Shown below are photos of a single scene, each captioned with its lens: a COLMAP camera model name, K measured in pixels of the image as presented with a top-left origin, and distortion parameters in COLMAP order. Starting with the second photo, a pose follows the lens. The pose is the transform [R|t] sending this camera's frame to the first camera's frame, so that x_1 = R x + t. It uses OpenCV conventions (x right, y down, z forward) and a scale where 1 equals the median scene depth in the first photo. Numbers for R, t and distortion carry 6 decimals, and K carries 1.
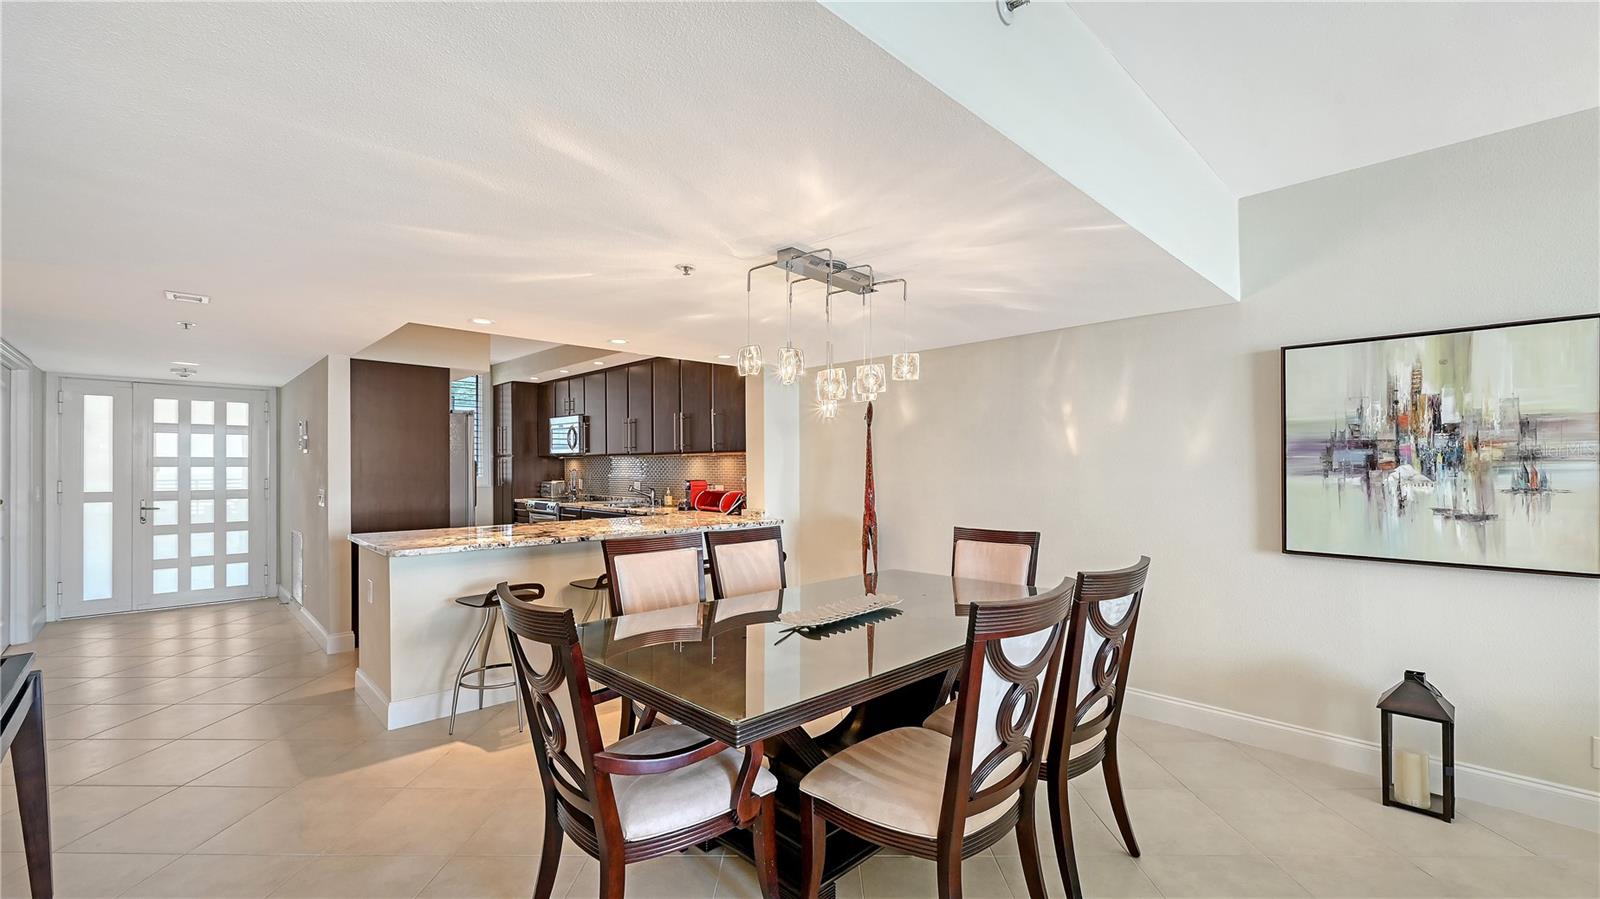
lens RADIAL K [[648.3, 0, 797.3], [0, 648.3, 463.5], [0, 0, 1]] dist [0.002804, -0.000955]
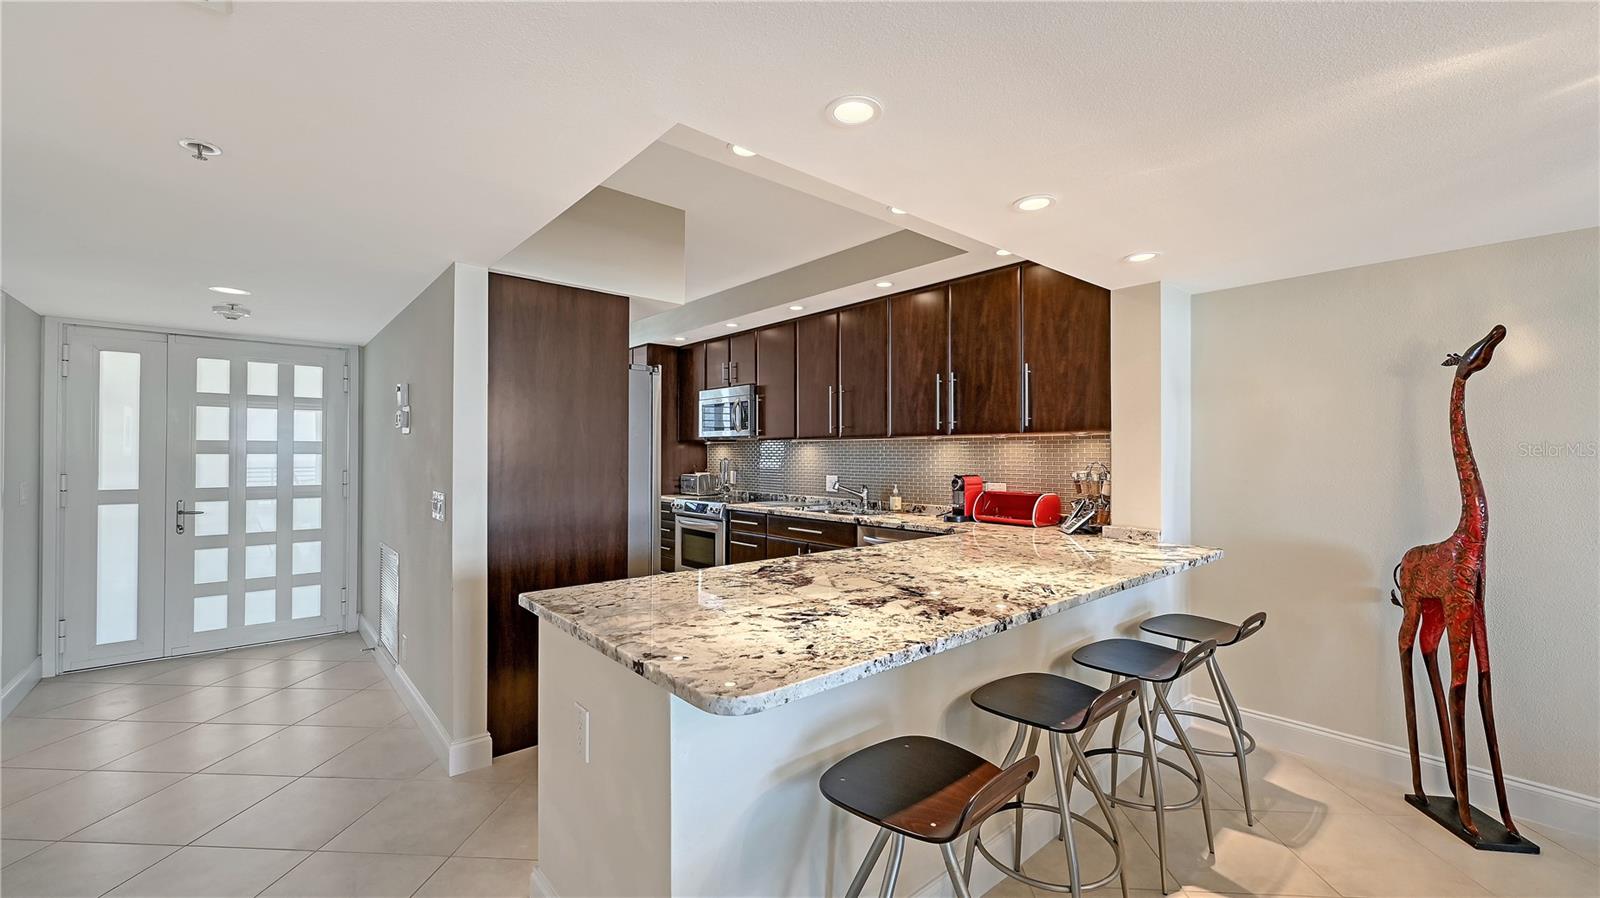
lens RADIAL K [[648.3, 0, 801.4], [0, 648.3, 444.7], [0, 0, 1]] dist [0.002804, -0.000955]
pose [[0.998021, 0.000305, -0.062882, -0.282563], [-0.000907, 0.999954, -0.009550, 0.001113], [0.062876, 0.009588, 0.997975, 0.329717]]
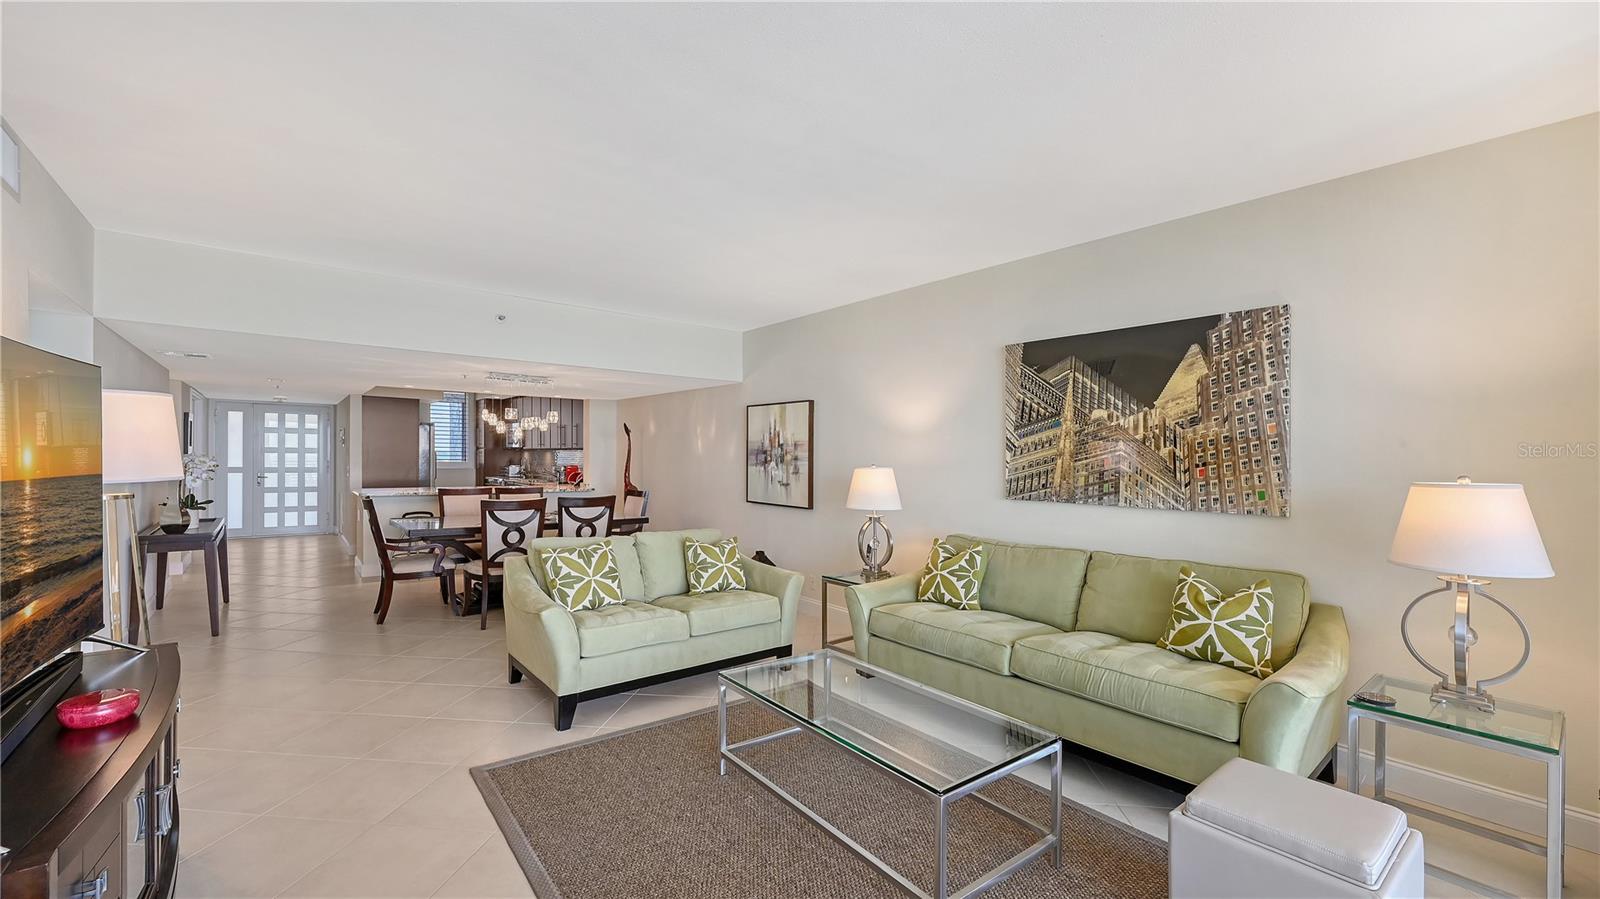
lens RADIAL K [[648.3, 0, 796.2], [0, 648.3, 464.8], [0, 0, 1]] dist [0.002804, -0.000955]
pose [[0.995099, 0.016002, -0.097583, 0.569166], [-0.014554, 0.999773, 0.015542, -0.010586], [0.097809, -0.014046, 0.995106, -0.565105]]
